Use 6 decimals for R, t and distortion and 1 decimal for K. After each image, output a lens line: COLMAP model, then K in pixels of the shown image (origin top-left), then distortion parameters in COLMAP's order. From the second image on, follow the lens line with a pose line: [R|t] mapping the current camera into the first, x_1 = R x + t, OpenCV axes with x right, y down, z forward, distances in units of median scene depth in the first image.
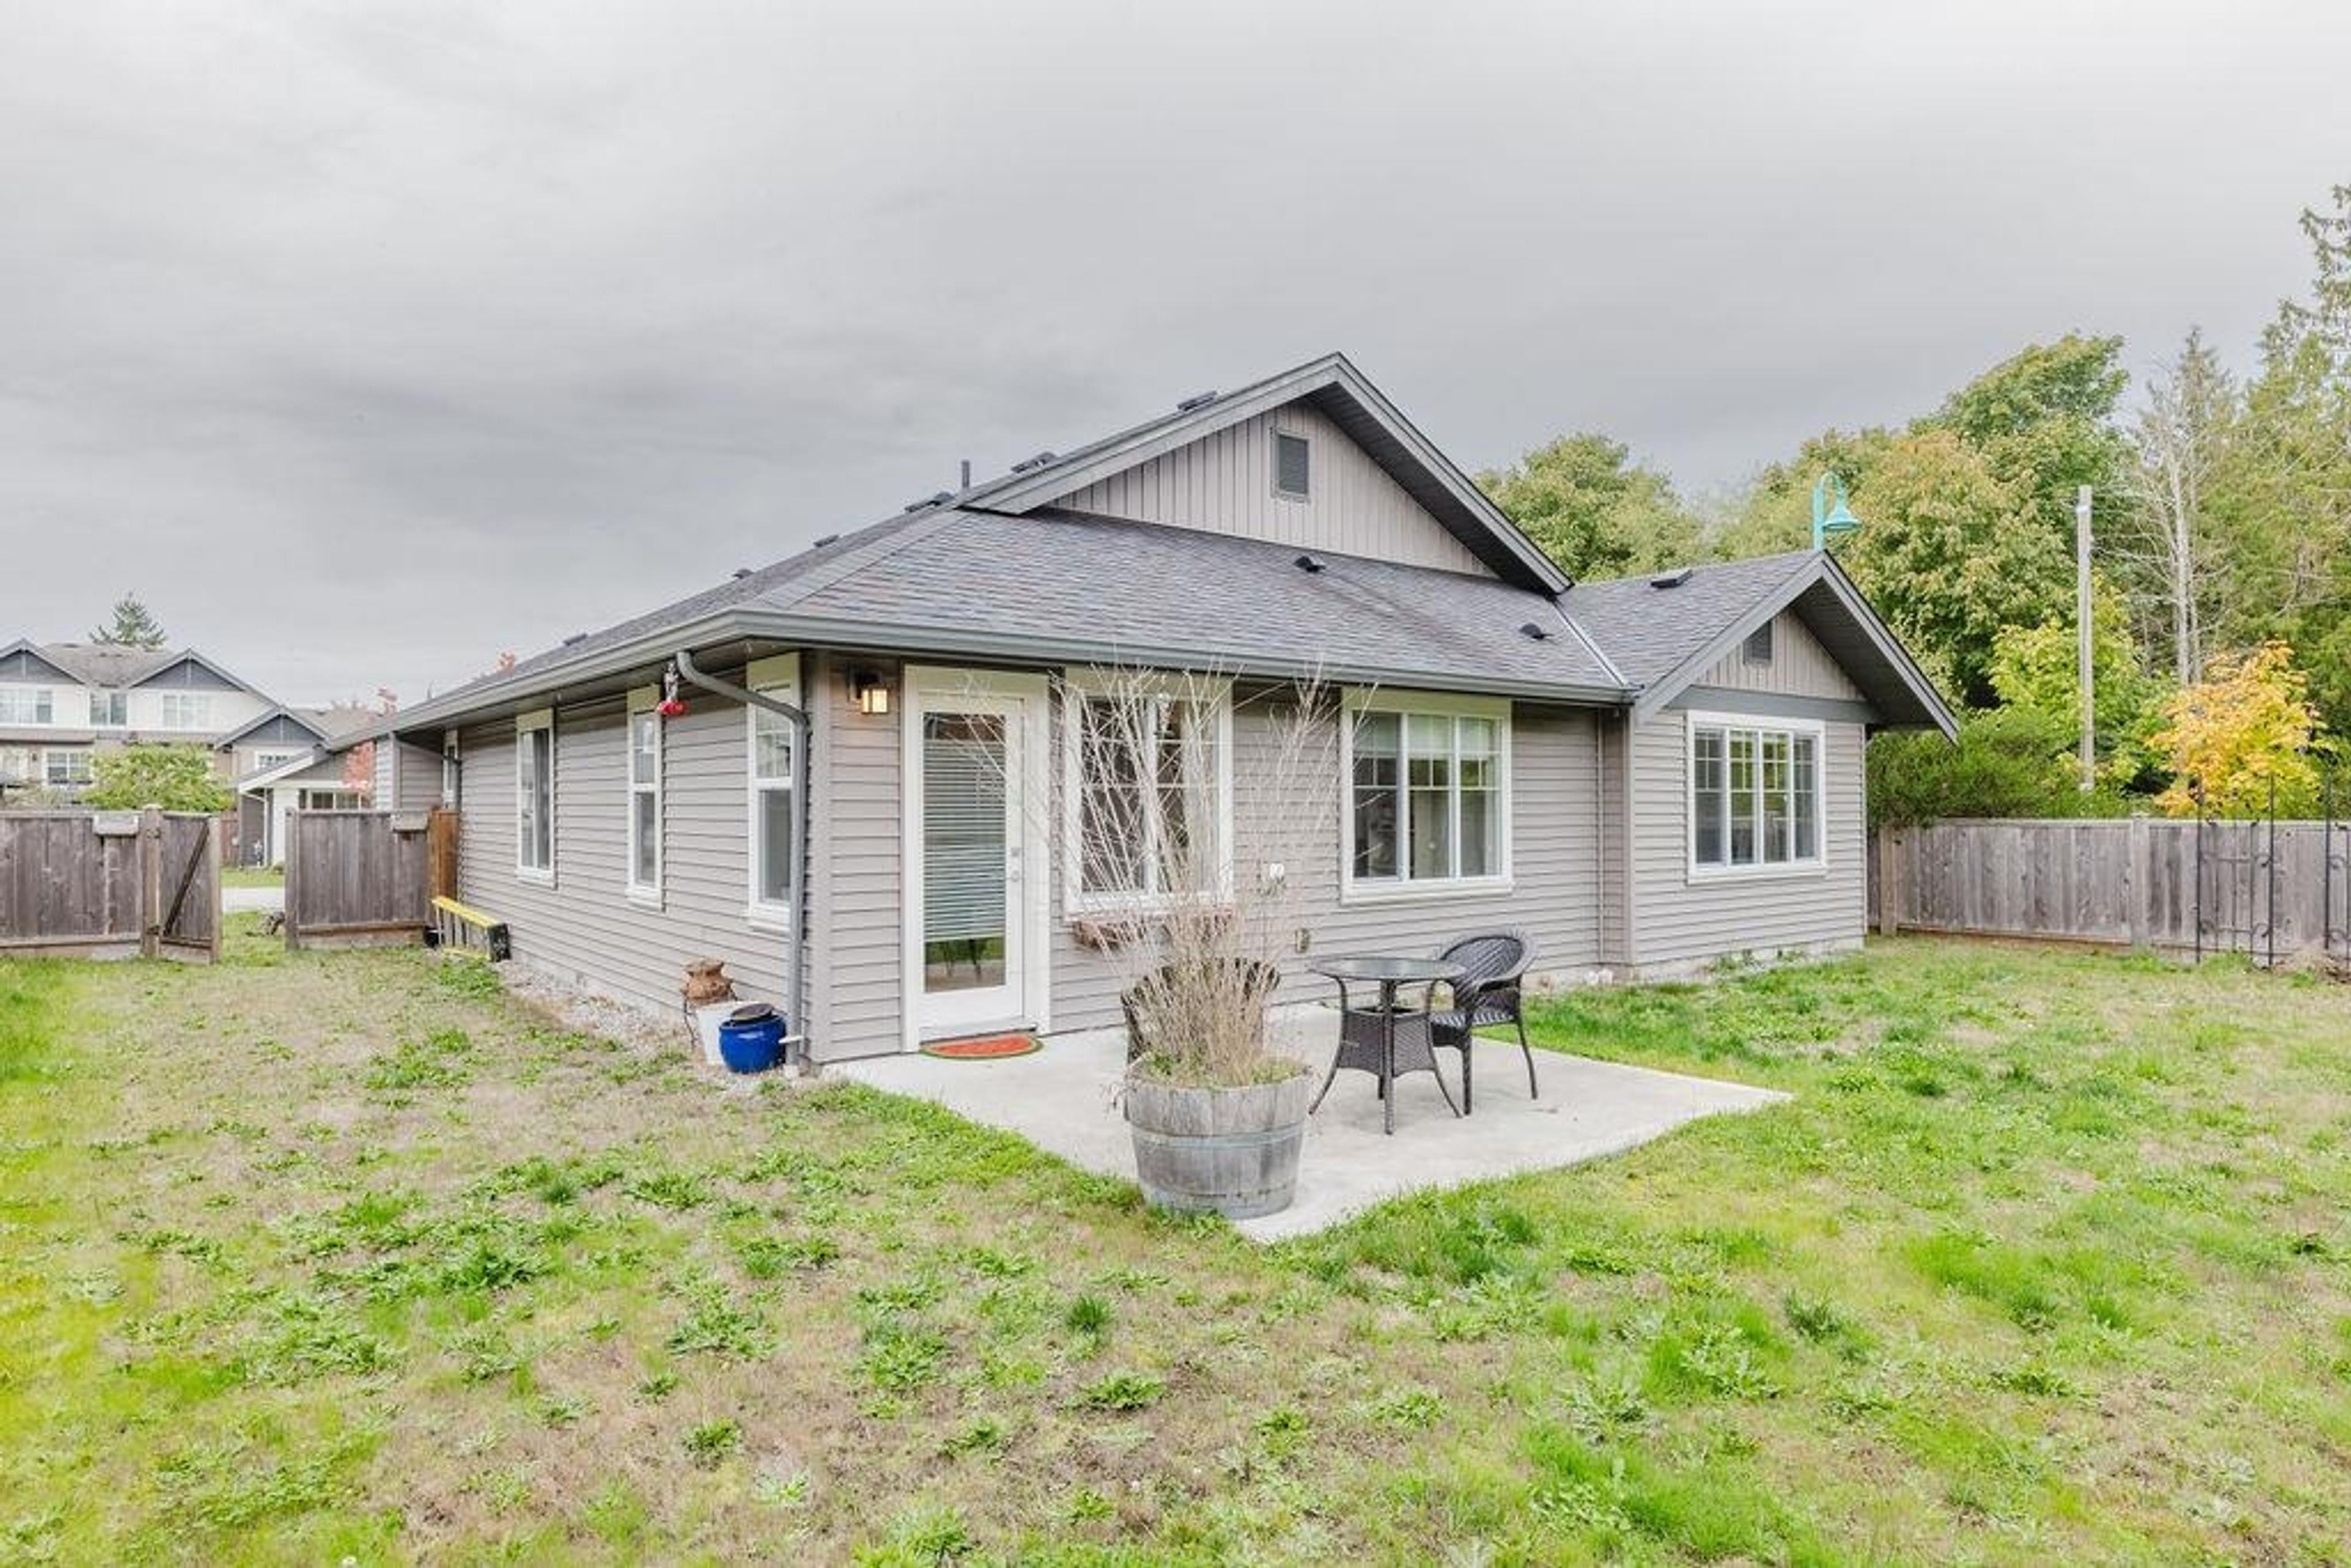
lens RADIAL K [[1342.6, 0, 1176.7], [0, 1342.6, 795.3], [0, 0, 1]] dist [0.003086, 0.000291]
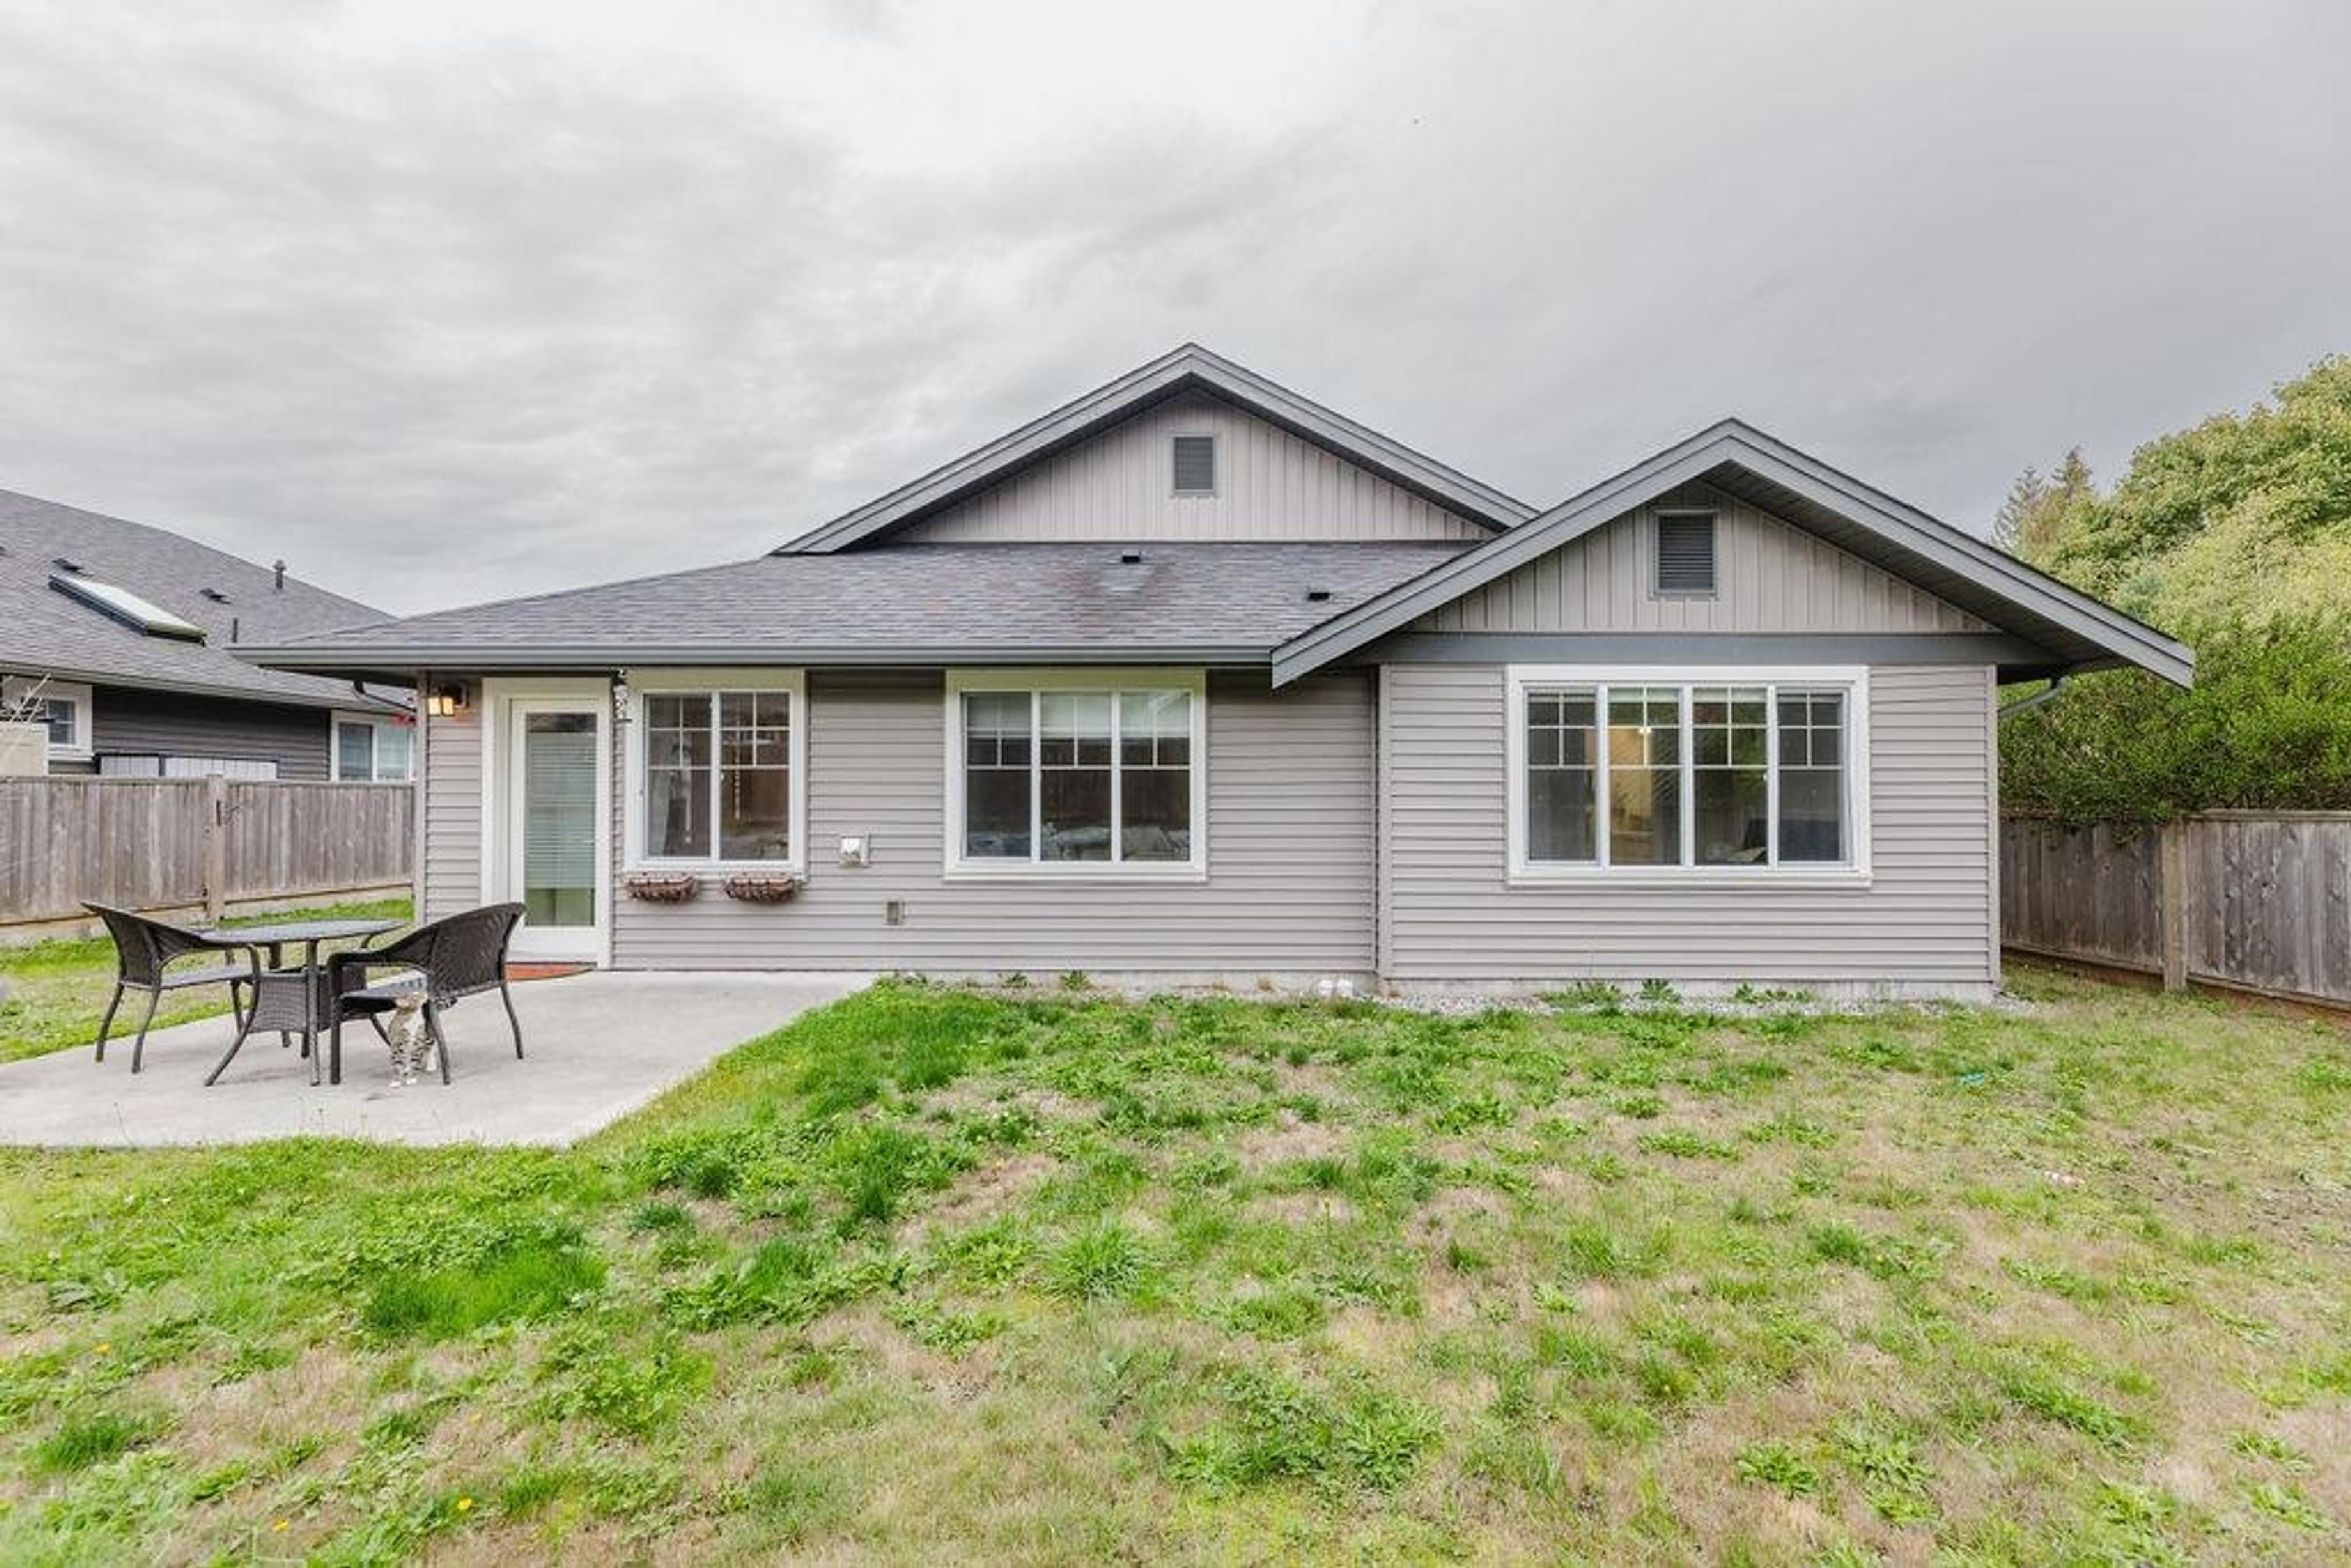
lens RADIAL K [[944.6, 0, 1175.6], [0, 944.6, 772.6], [0, 0, 1]] dist [-0.000376, -0.000237]
pose [[0.774990, -0.008045, -0.631922, 0.637686], [0.001887, 0.999944, -0.010416, 0.005454], [0.631970, 0.006880, 0.774962, 0.488678]]
